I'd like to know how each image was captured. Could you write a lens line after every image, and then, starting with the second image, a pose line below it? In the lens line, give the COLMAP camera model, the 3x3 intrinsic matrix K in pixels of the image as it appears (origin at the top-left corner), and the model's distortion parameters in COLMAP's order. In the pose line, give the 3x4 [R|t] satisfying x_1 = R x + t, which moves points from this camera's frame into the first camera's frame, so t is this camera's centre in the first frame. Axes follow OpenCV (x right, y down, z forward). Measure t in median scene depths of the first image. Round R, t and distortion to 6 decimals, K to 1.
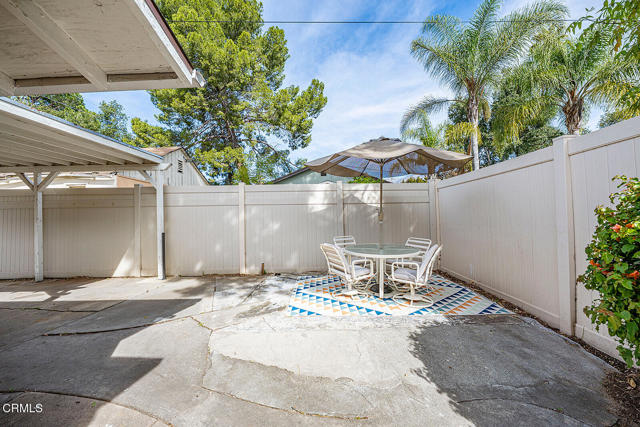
lens RADIAL K [[247.4, 0, 321.5], [0, 247.4, 213.4], [0, 0, 1]] dist [0.000601, 0.000006]
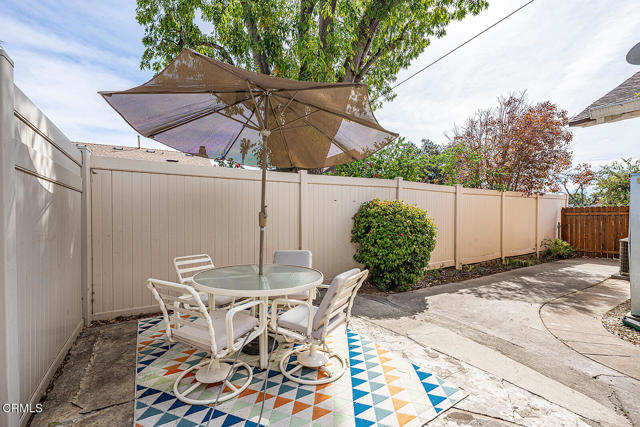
lens RADIAL K [[275.9, 0, 321.8], [0, 275.9, 216.3], [0, 0, 1]] dist [0.001655, 0.000049]
pose [[-0.556446, 0.020555, 0.830629, -0.428721], [0.006011, 0.999767, -0.020713, 0.029257], [-0.830862, -0.006532, -0.556440, 1.437453]]
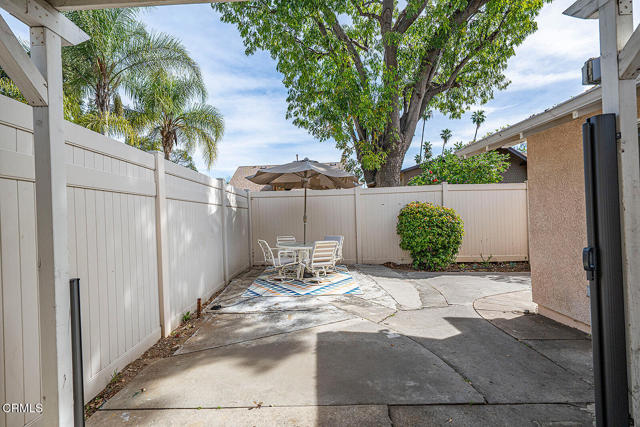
lens RADIAL K [[292.6, 0, 320.9], [0, 292.6, 214.0], [0, 0, 1]] dist [0.000192, 0.000008]
pose [[-0.042592, 0.024060, 0.998803, -1.462583], [0.020336, 0.999524, -0.023211, 0.031741], [-0.998886, 0.019323, -0.043061, 1.135051]]
